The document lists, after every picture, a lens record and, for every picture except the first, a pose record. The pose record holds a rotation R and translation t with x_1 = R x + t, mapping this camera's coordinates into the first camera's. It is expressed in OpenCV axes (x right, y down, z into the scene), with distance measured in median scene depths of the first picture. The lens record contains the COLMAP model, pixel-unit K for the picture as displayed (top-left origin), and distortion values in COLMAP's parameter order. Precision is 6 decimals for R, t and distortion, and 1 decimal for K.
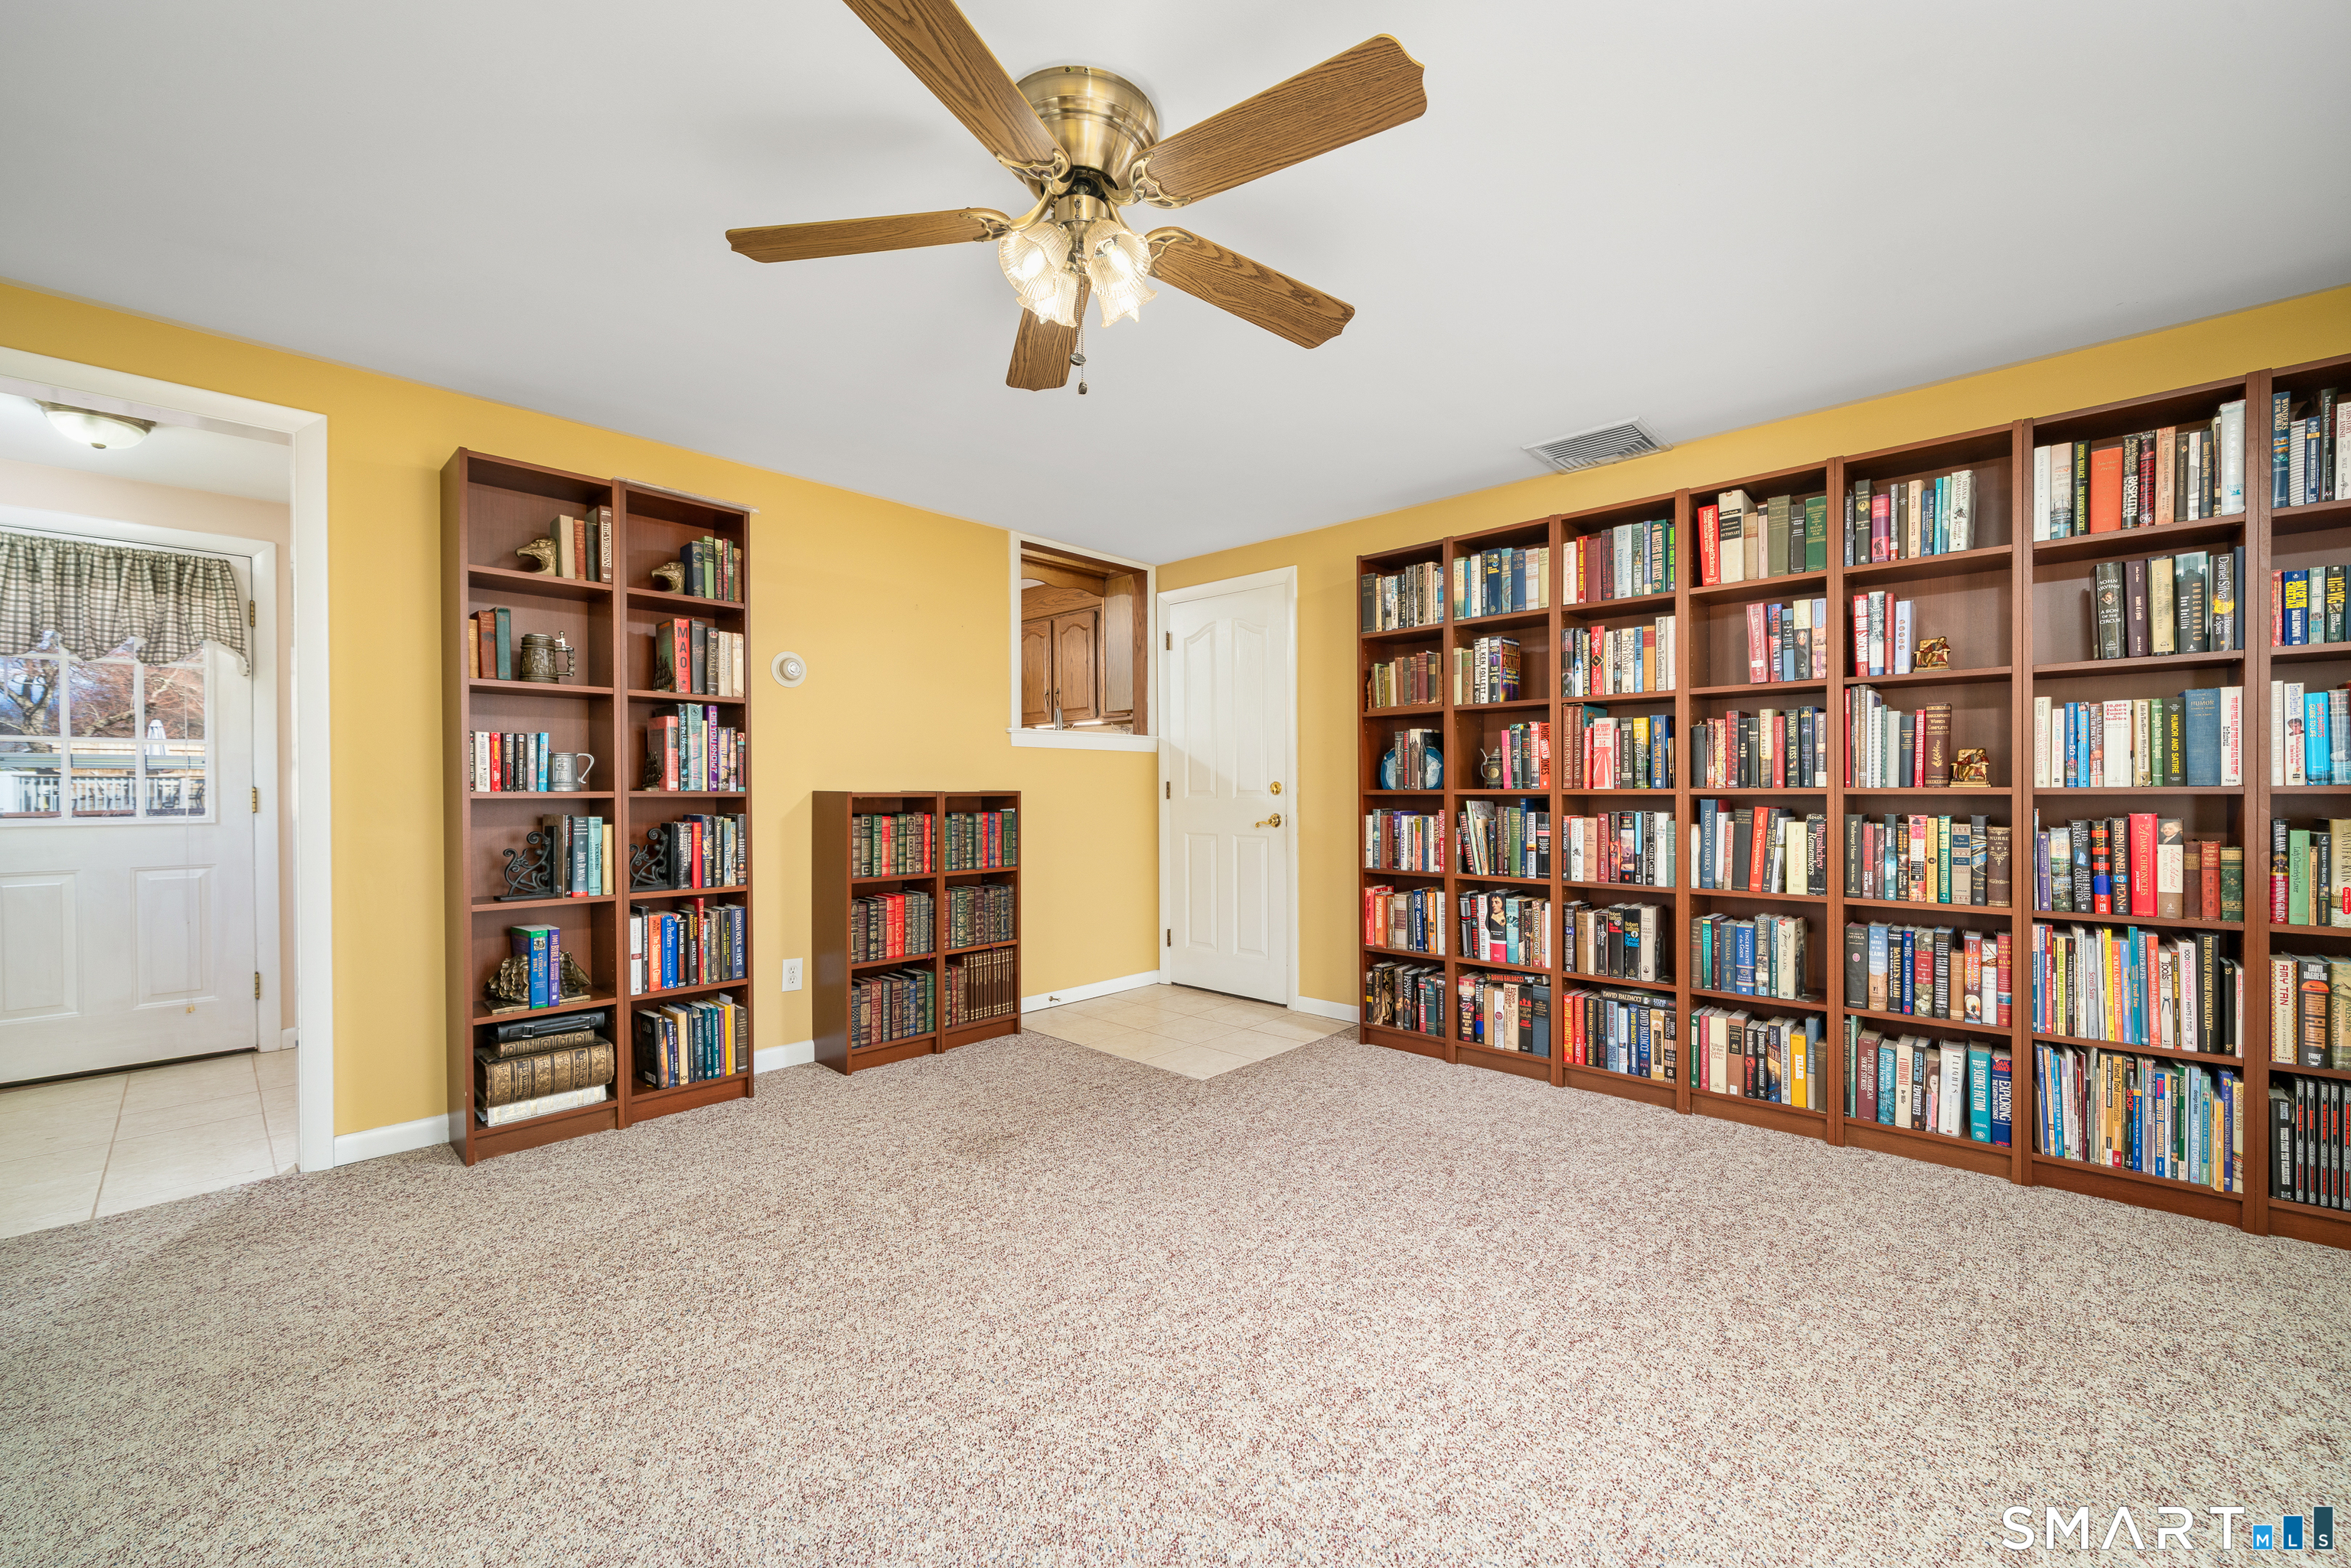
lens RADIAL K [[919.0, 0, 1171.4], [0, 919.0, 795.4], [0, 0, 1]] dist [-0.008196, 0.000253]
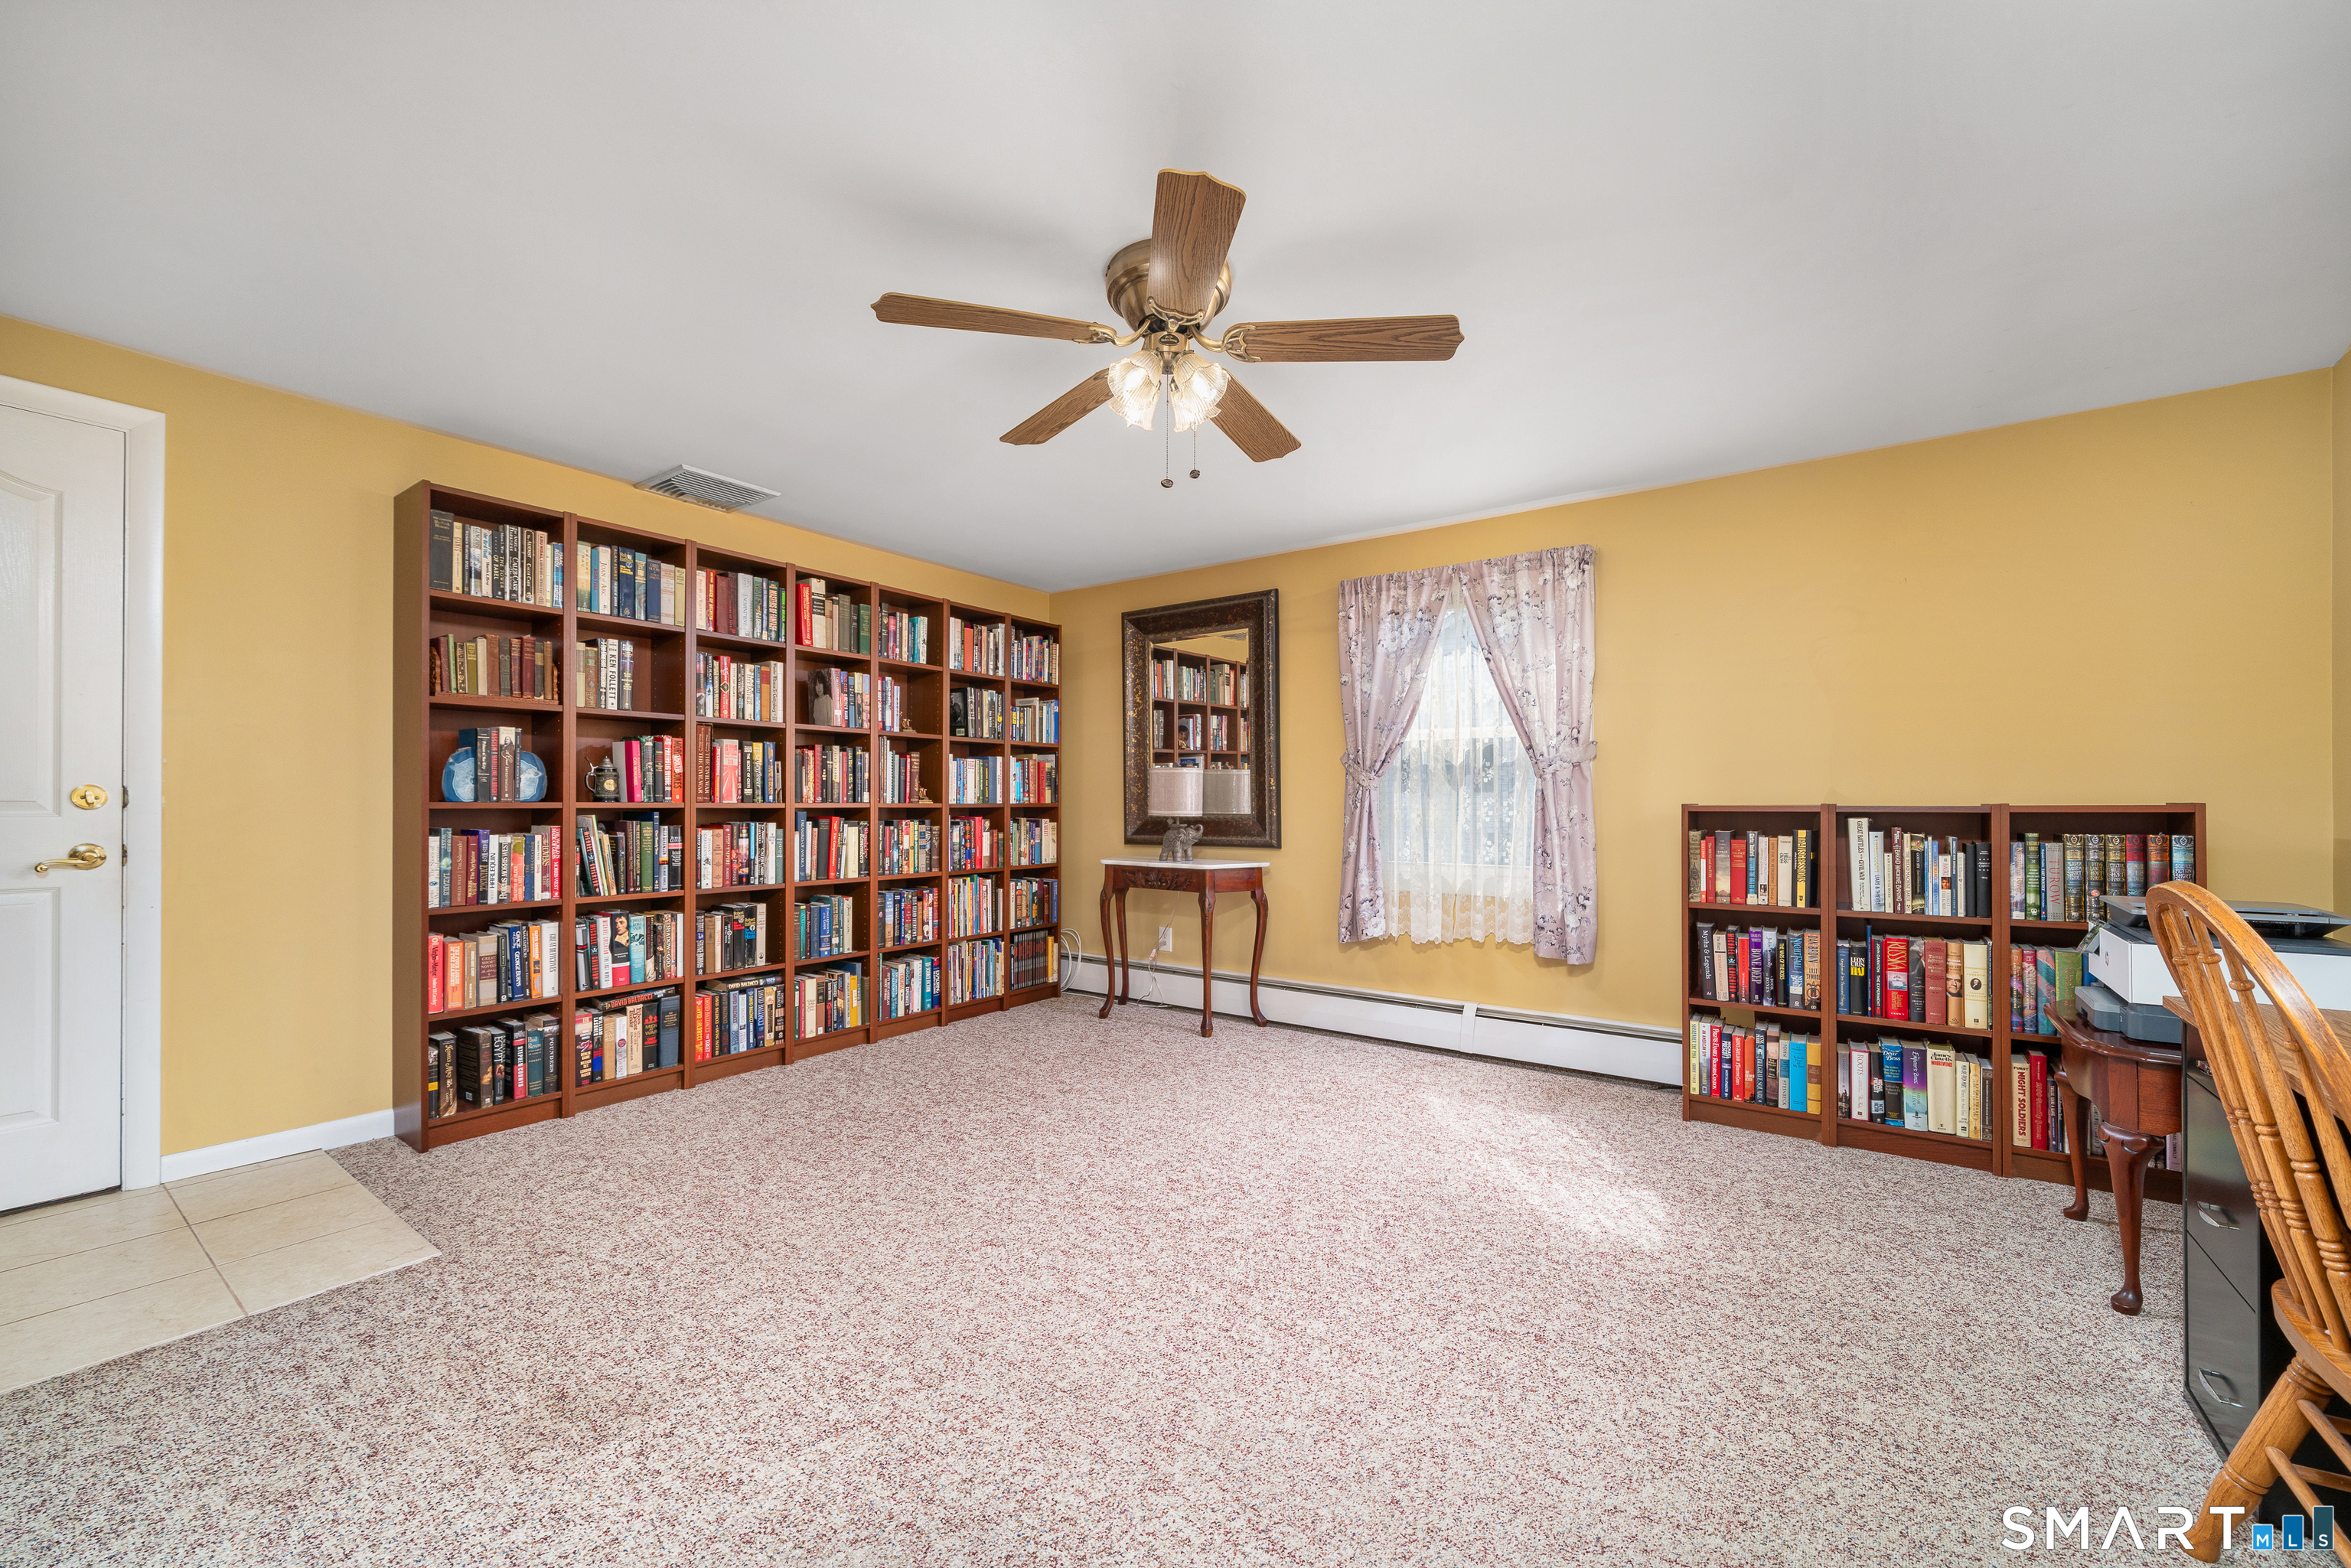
lens RADIAL K [[919.0, 0, 1170.8], [0, 919.0, 796.6], [0, 0, 1]] dist [-0.008196, 0.000253]
pose [[-0.123888, 0.011356, 0.992231, -0.738732], [0.003039, 0.999934, -0.011064, -0.000873], [-0.992291, 0.001645, -0.123915, 0.634758]]
